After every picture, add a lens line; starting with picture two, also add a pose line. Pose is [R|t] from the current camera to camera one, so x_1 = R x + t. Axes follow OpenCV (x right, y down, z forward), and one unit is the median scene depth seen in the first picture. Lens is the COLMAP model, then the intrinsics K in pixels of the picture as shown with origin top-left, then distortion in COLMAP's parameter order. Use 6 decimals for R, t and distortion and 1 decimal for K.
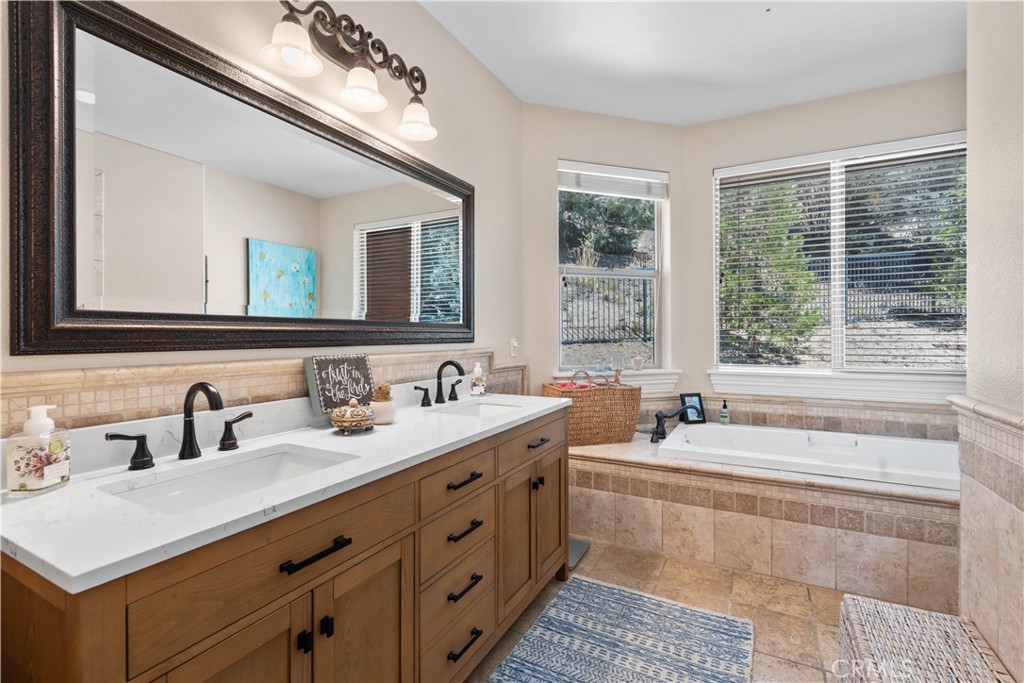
lens RADIAL K [[457.1, 0, 511.7], [0, 457.1, 335.6], [0, 0, 1]] dist [0.001127, -0.001297]
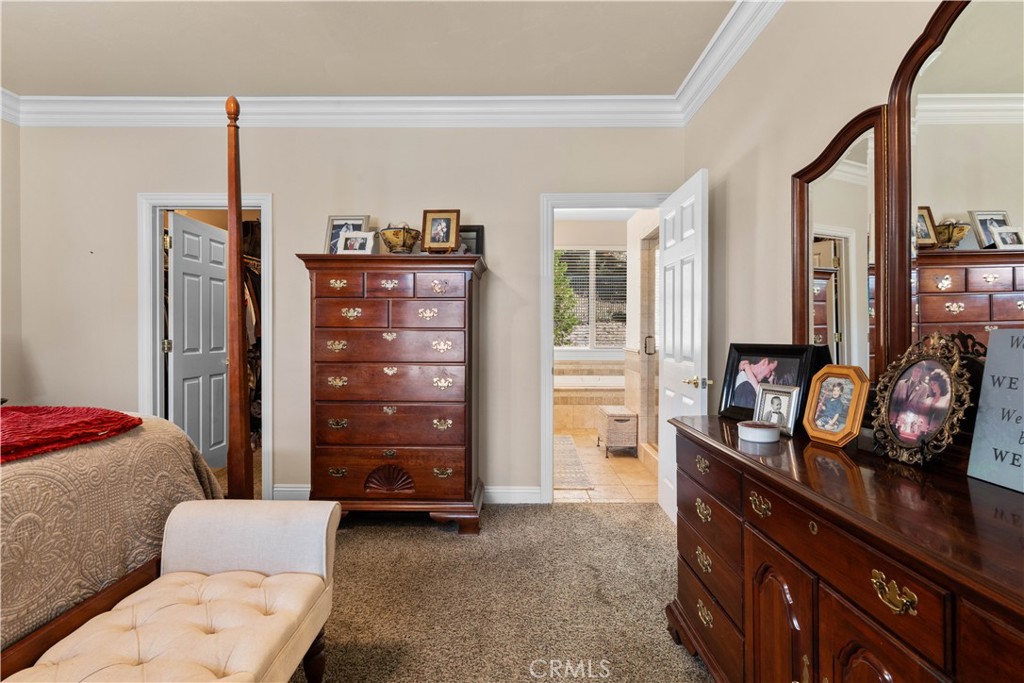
lens RADIAL K [[515.9, 0, 511.2], [0, 515.9, 338.9], [0, 0, 1]] dist [-0.001150, -0.000135]
pose [[0.880387, -0.001388, 0.474255, -0.797261], [-0.005584, 0.999896, 0.013292, 0.003278], [-0.474224, -0.014350, 0.880287, -0.984636]]
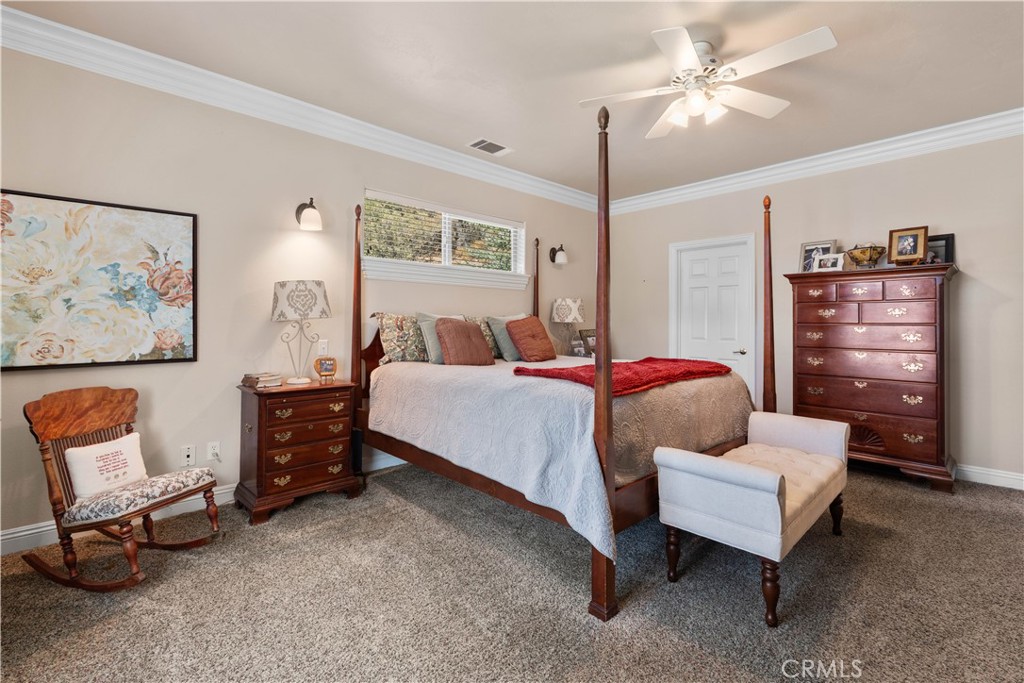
lens RADIAL K [[457.1, 0, 512.1], [0, 457.1, 319.6], [0, 0, 1]] dist [0.001127, -0.001297]
pose [[0.951840, 0.002635, -0.306585, -1.312072], [-0.005941, 0.999934, -0.009852, 0.004550], [0.306539, 0.011199, 0.951792, -1.923637]]
